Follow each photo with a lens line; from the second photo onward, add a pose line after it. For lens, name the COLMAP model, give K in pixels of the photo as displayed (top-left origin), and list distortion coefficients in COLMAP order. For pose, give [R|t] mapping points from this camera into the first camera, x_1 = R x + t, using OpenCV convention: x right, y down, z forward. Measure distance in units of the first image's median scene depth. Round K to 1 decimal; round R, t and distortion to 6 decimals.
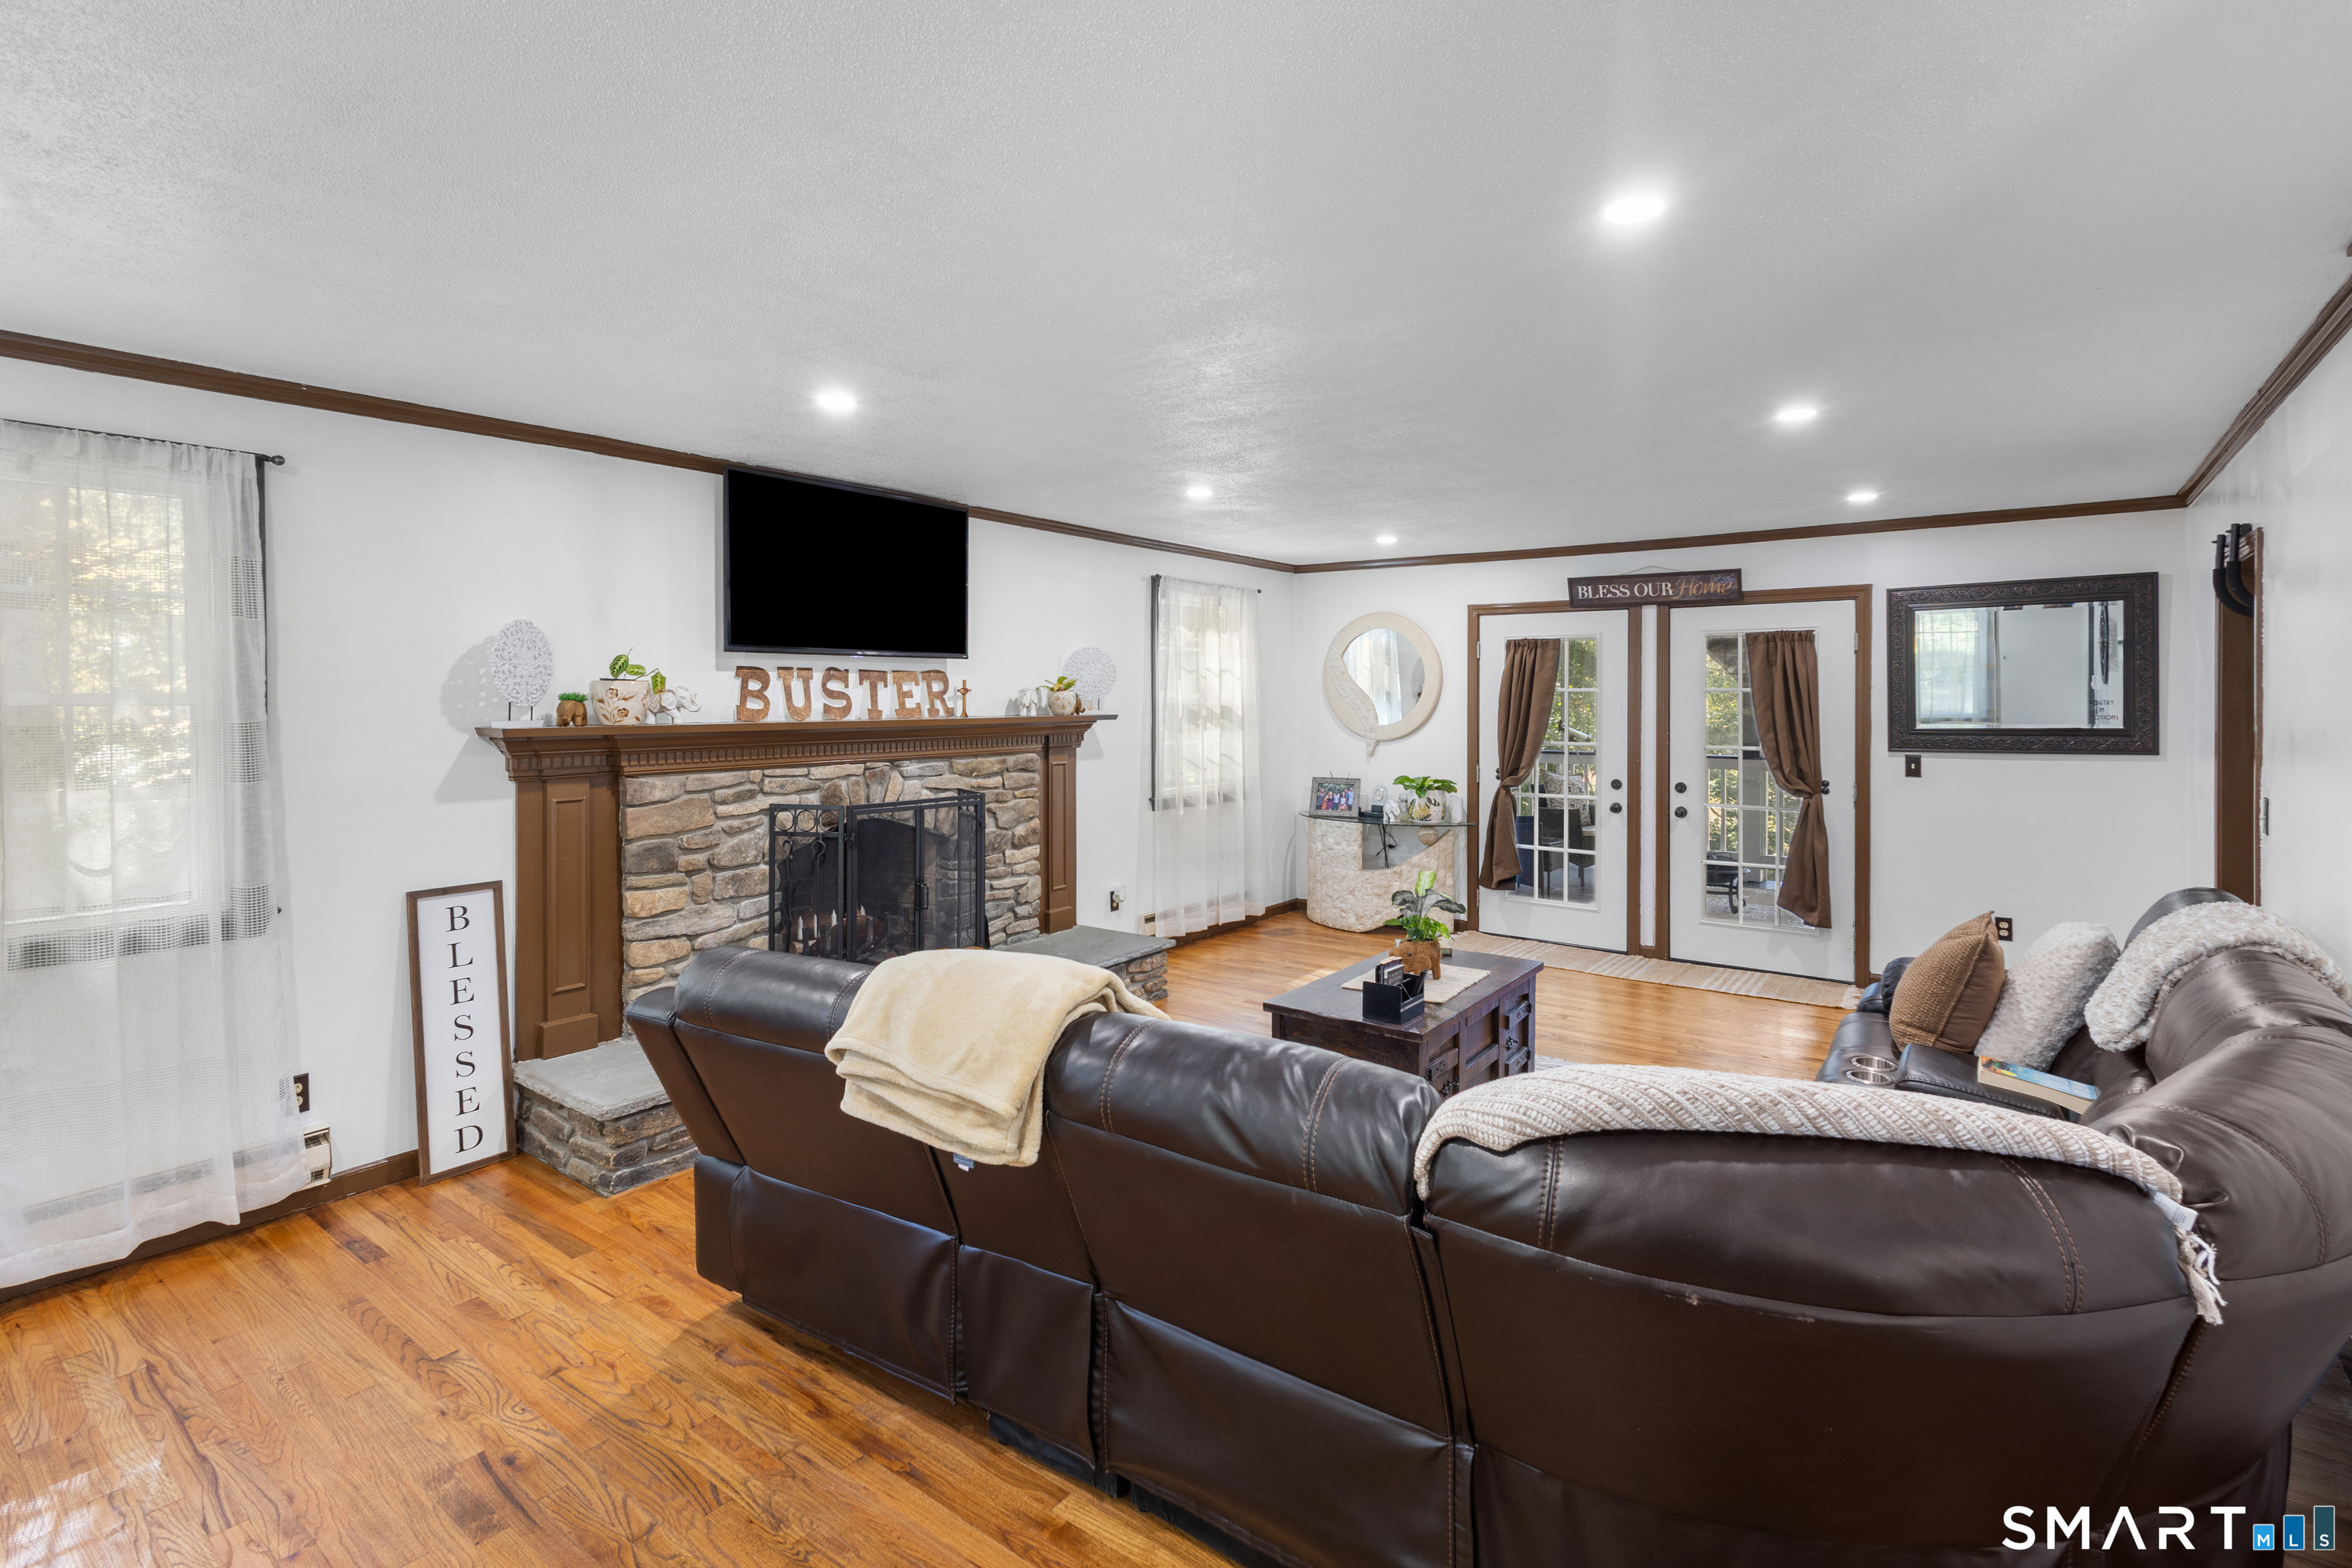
lens RADIAL K [[1128.8, 0, 1183.3], [0, 1128.8, 704.8], [0, 0, 1]] dist [-0.002679, -0.000686]
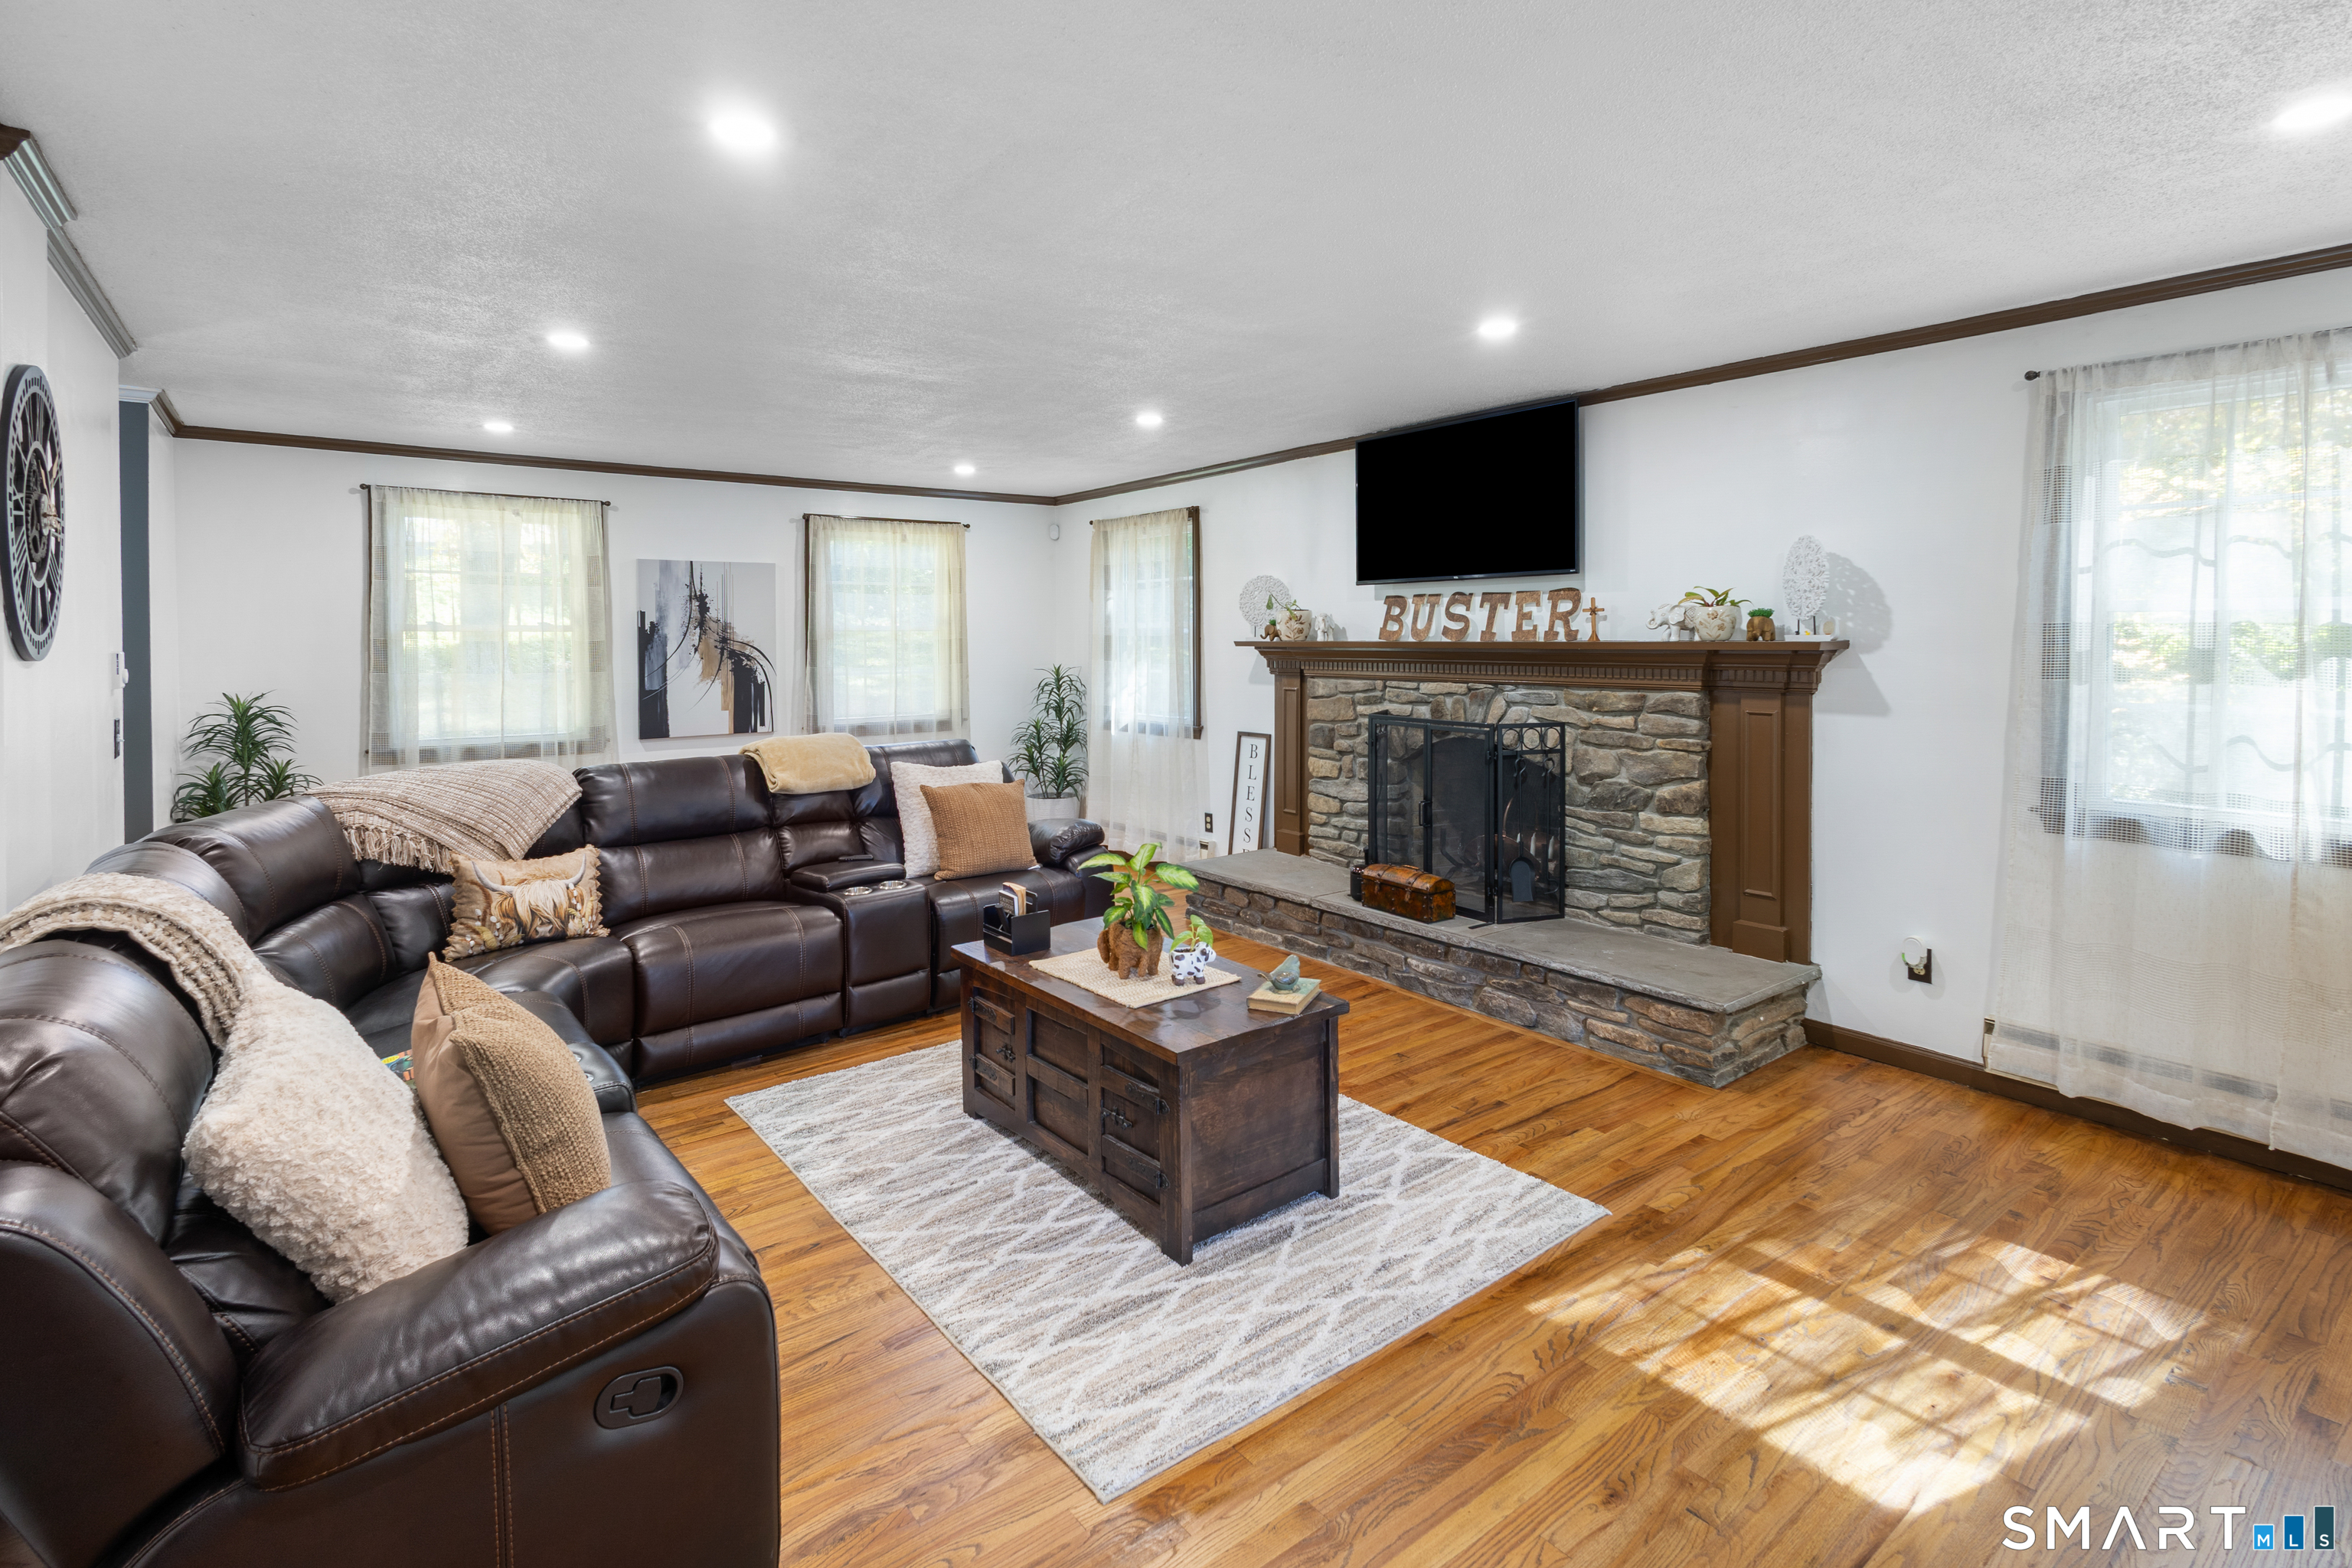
lens RADIAL K [[1074.3, 0, 1183.6], [0, 1074.3, 623.3], [0, 0, 1]] dist [-0.000129, 0.000003]
pose [[-0.256826, 0.006916, -0.966433, 0.735755], [0.012446, 0.999915, 0.003848, -0.010585], [0.966377, -0.011040, -0.256890, 1.003235]]
